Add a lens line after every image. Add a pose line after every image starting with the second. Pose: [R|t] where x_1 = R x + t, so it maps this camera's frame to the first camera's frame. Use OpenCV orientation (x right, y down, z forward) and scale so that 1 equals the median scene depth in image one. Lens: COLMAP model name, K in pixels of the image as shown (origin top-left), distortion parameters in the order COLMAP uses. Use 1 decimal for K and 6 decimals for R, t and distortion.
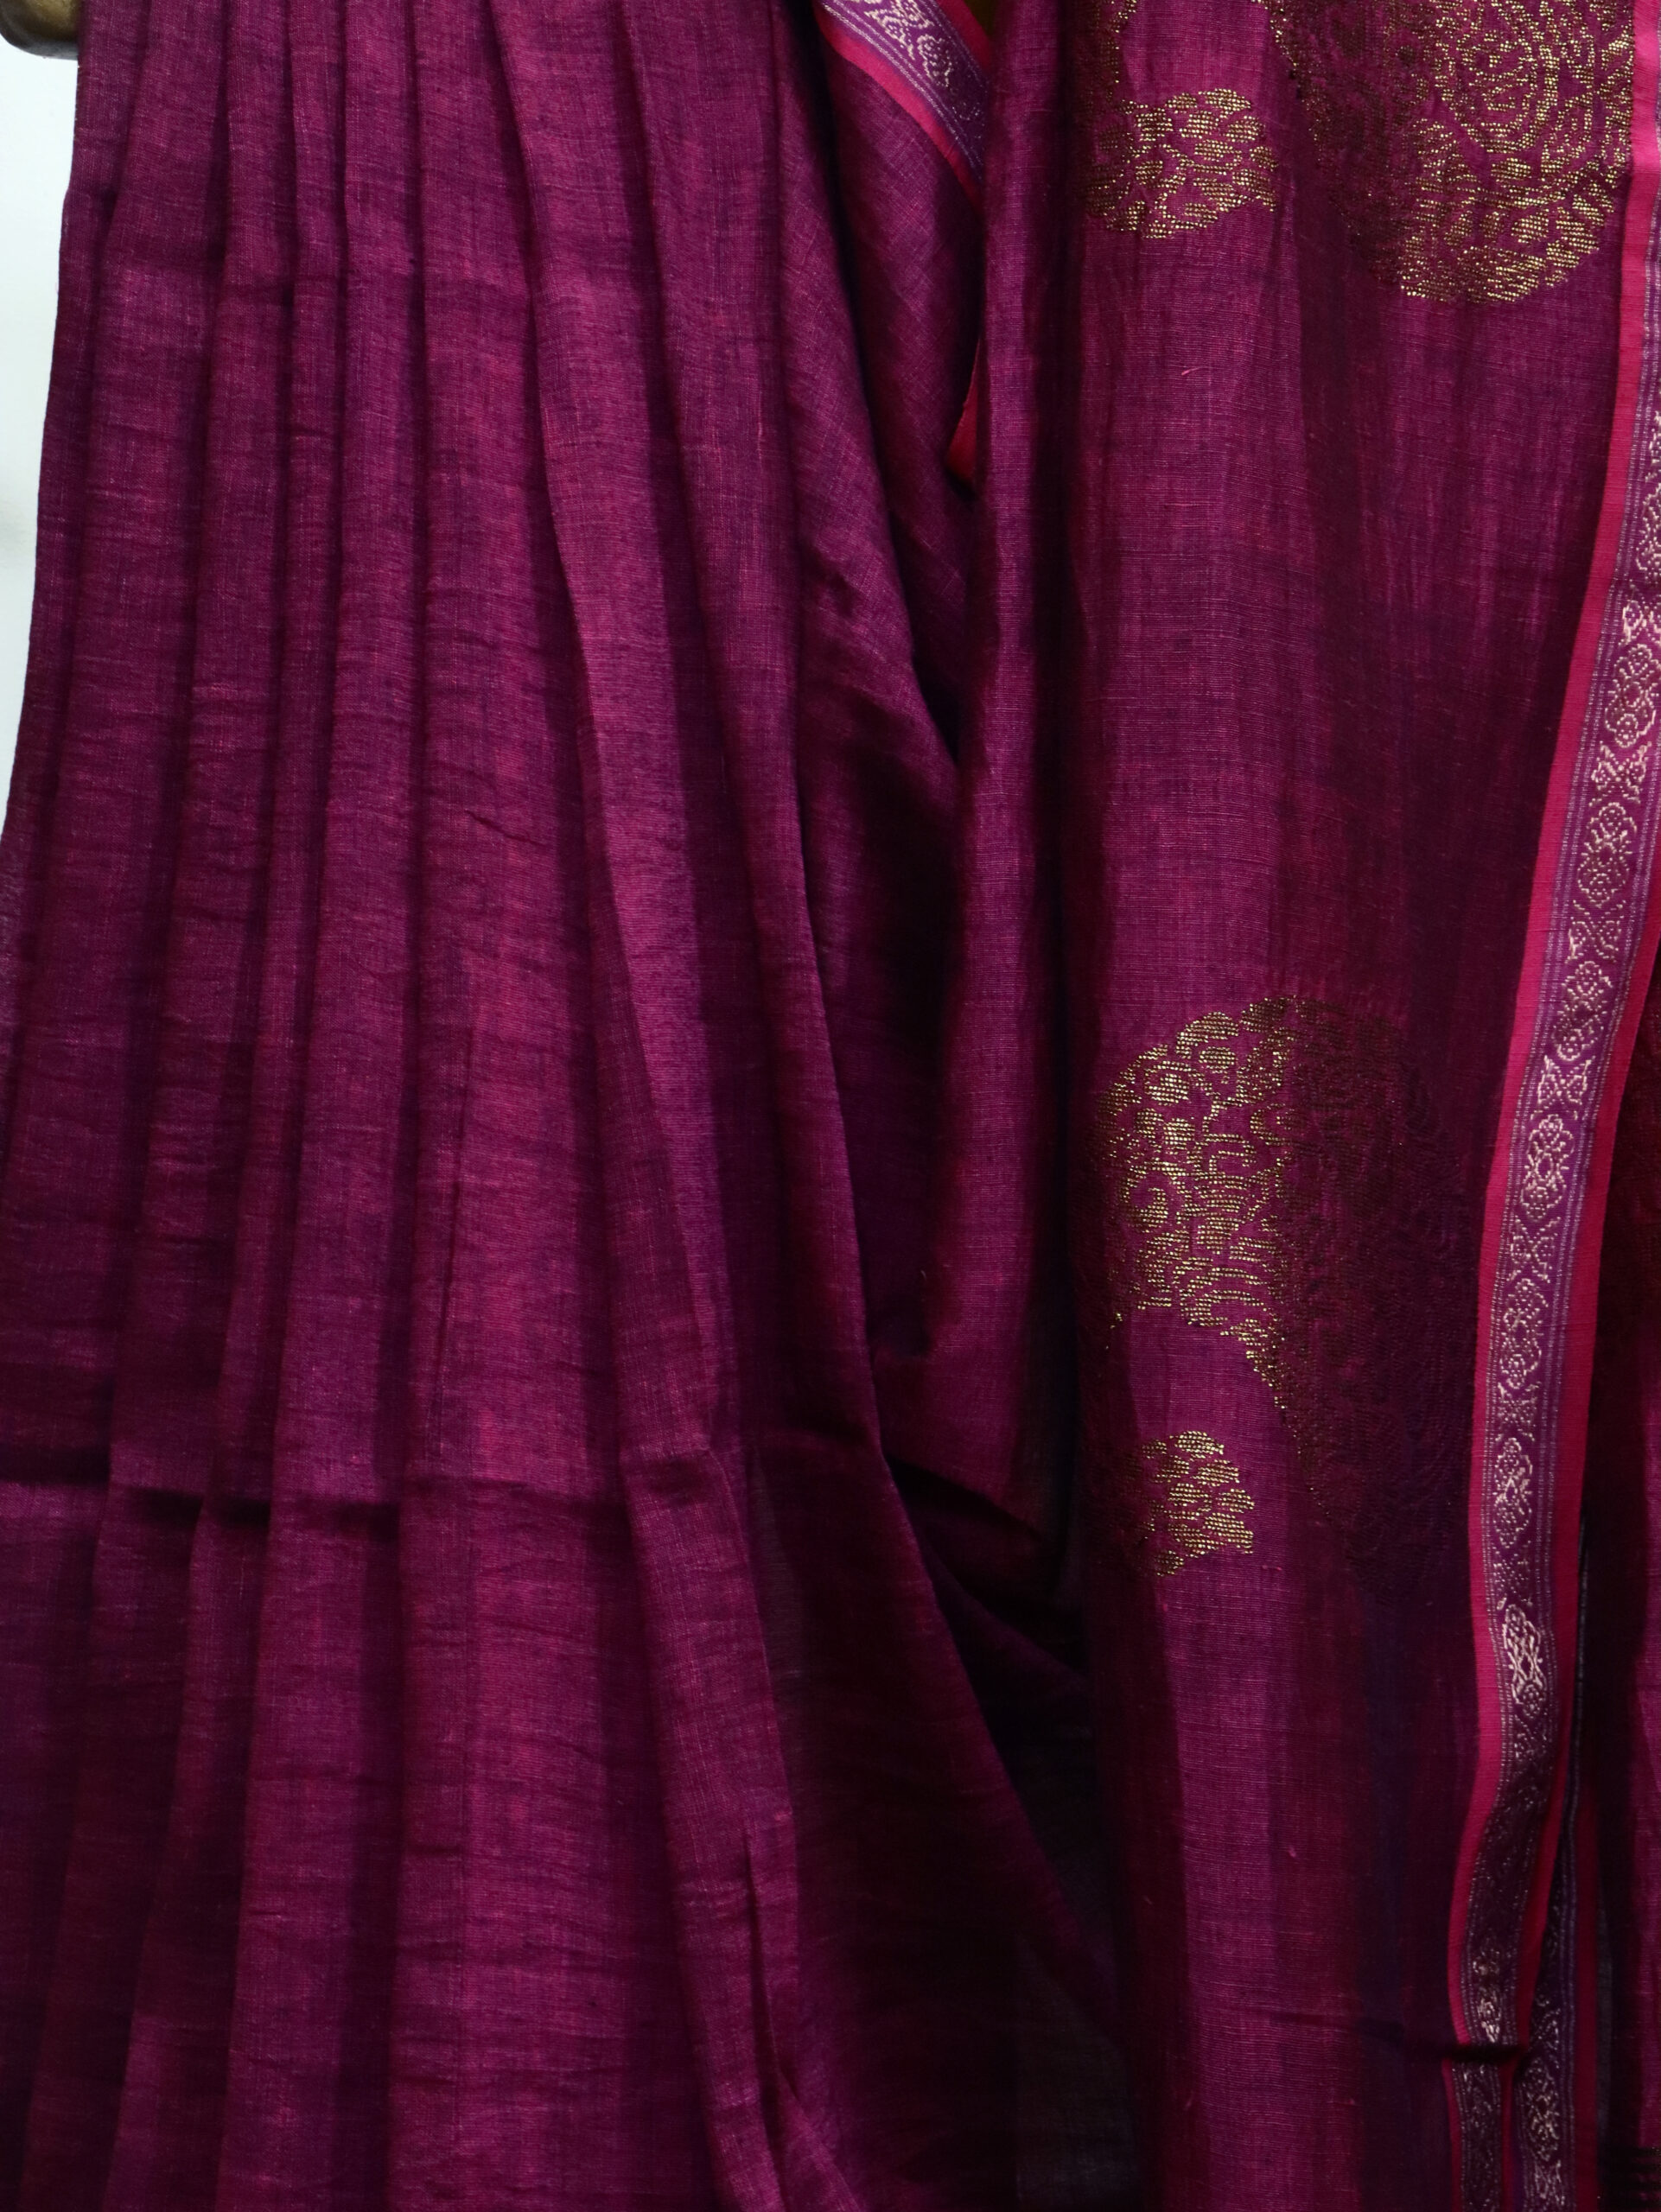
lens RADIAL K [[4815.2, 0, 834.3], [0, 4815.2, 1118.6], [0, 0, 1]] dist [0.211331, 0.378533]
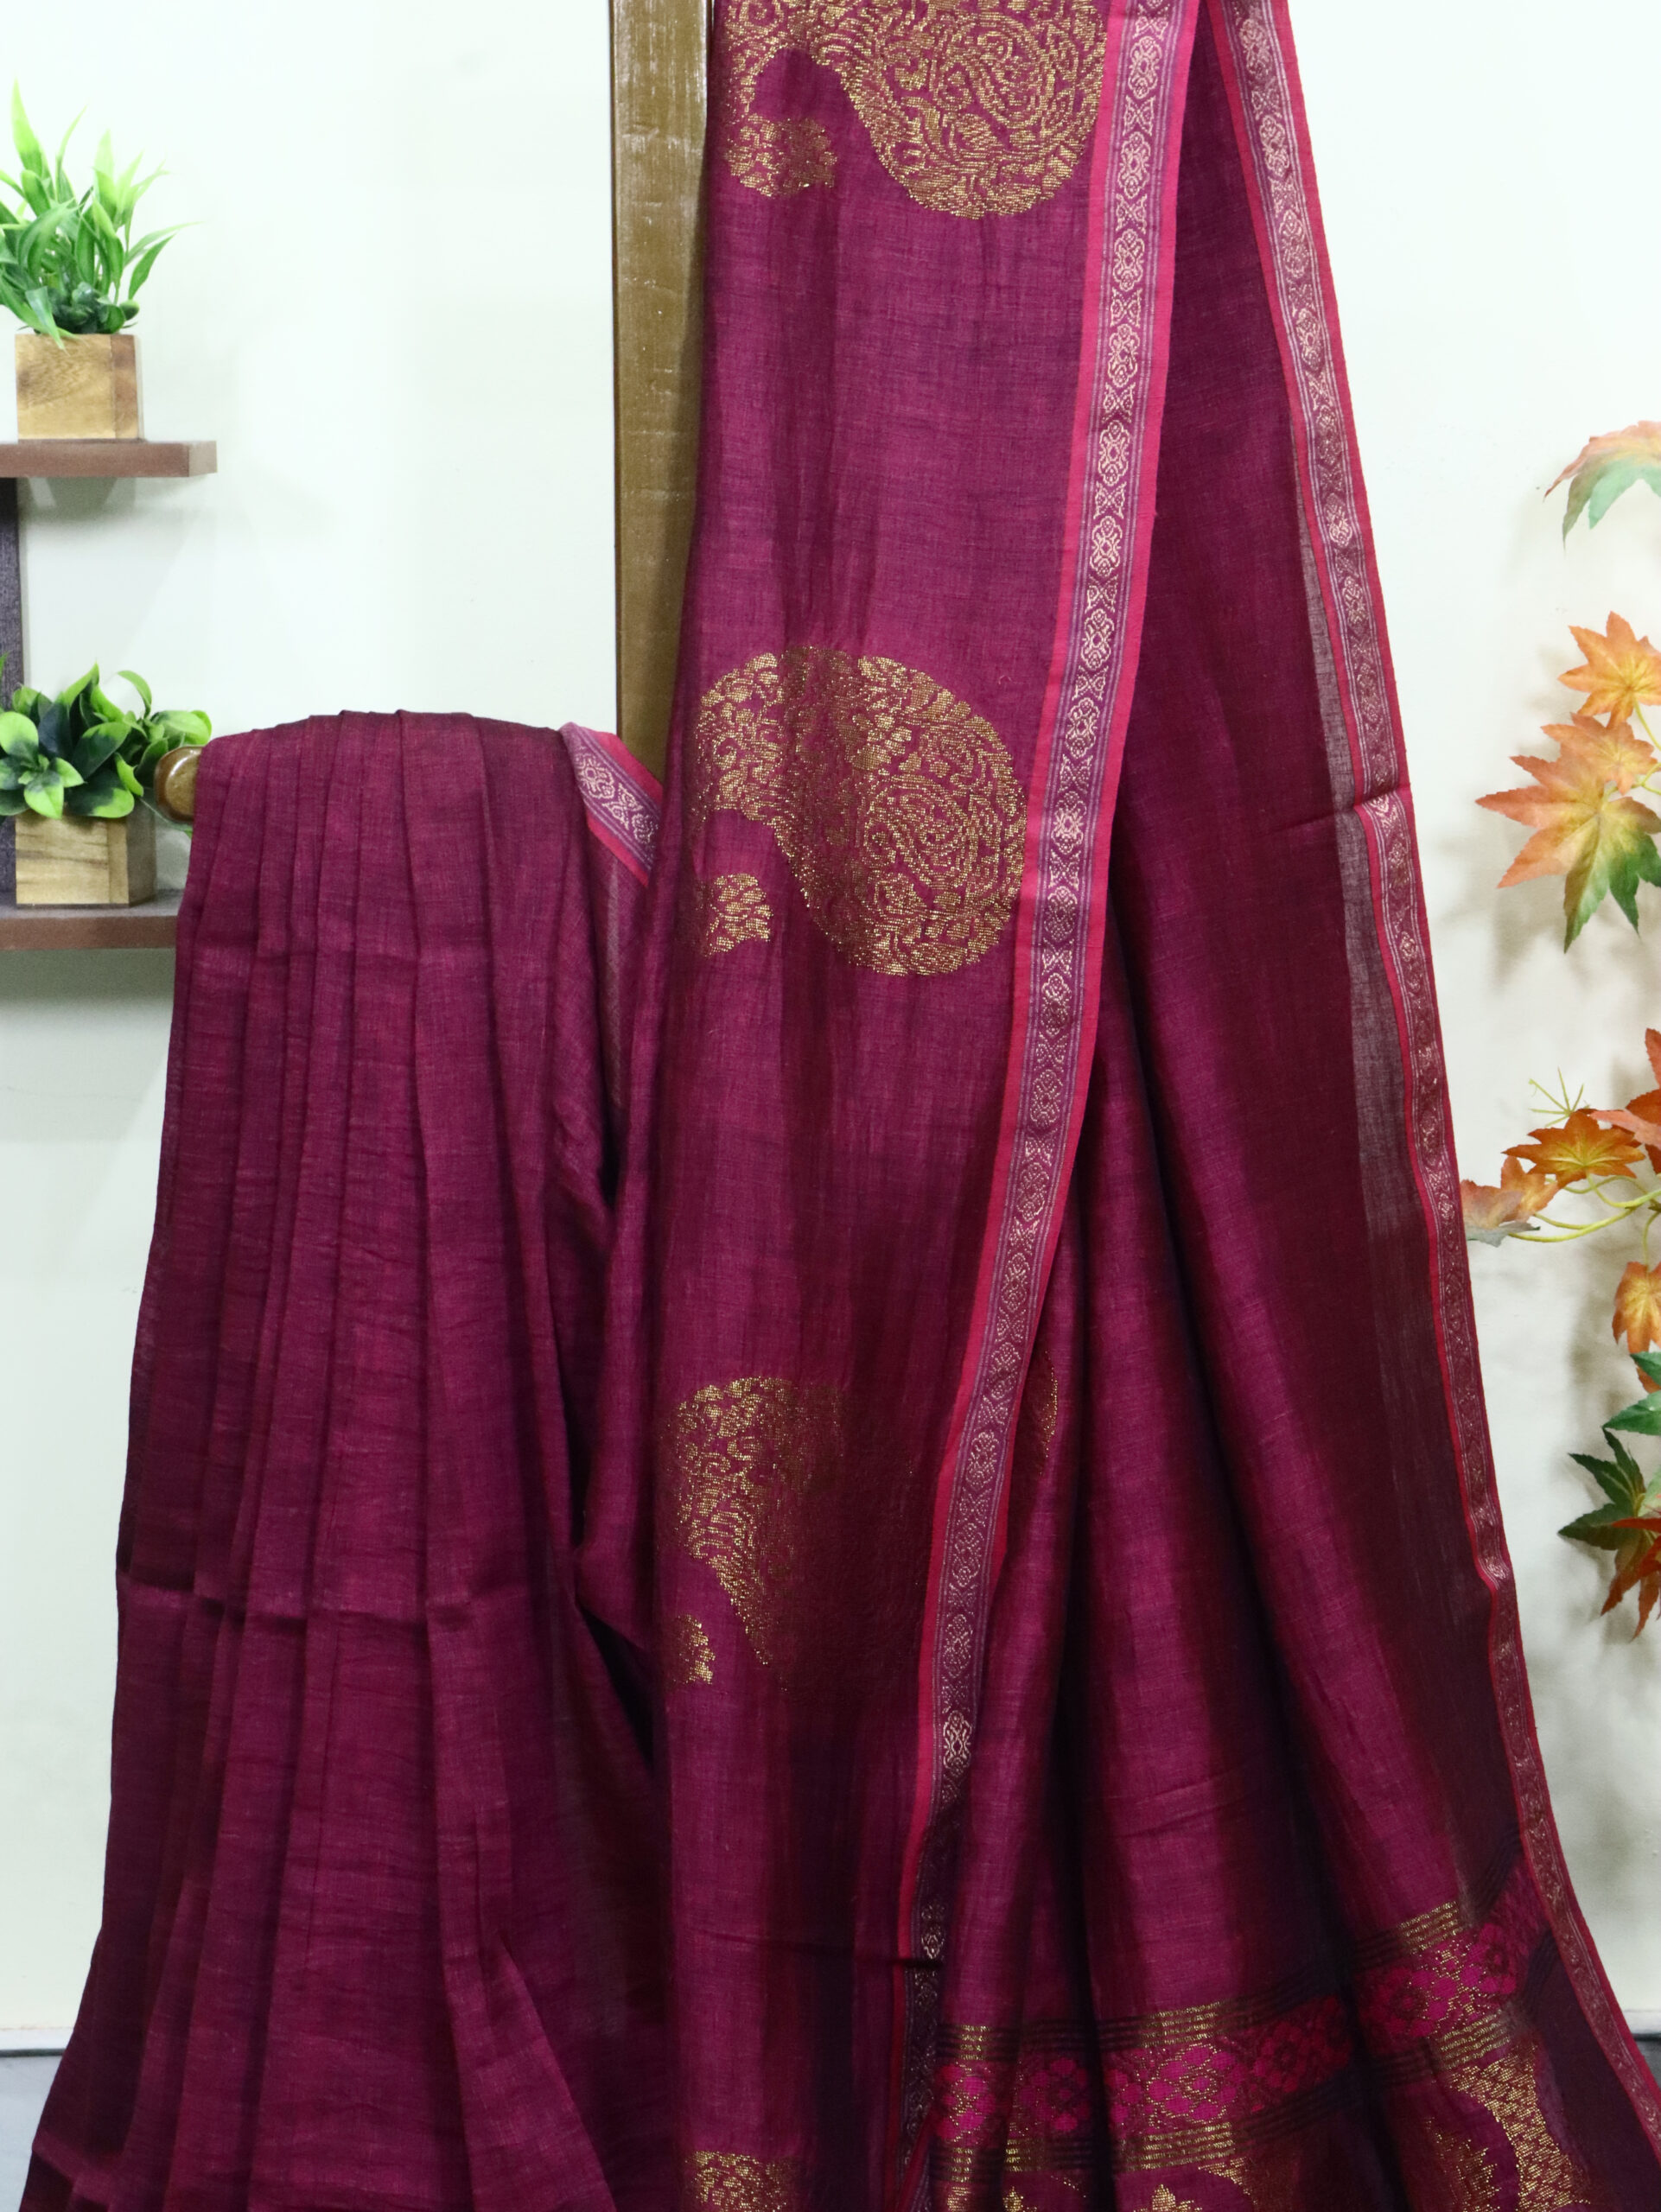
lens RADIAL K [[5339.7, 0, 852.4], [0, 5339.7, 1104.2], [0, 0, 1]] dist [0.302911, 0.392835]
pose [[0.936779, 0.041135, -0.347495, 0.802510], [-0.019776, 0.997703, 0.064792, -0.252413], [0.349361, -0.053823, 0.935441, -0.839224]]
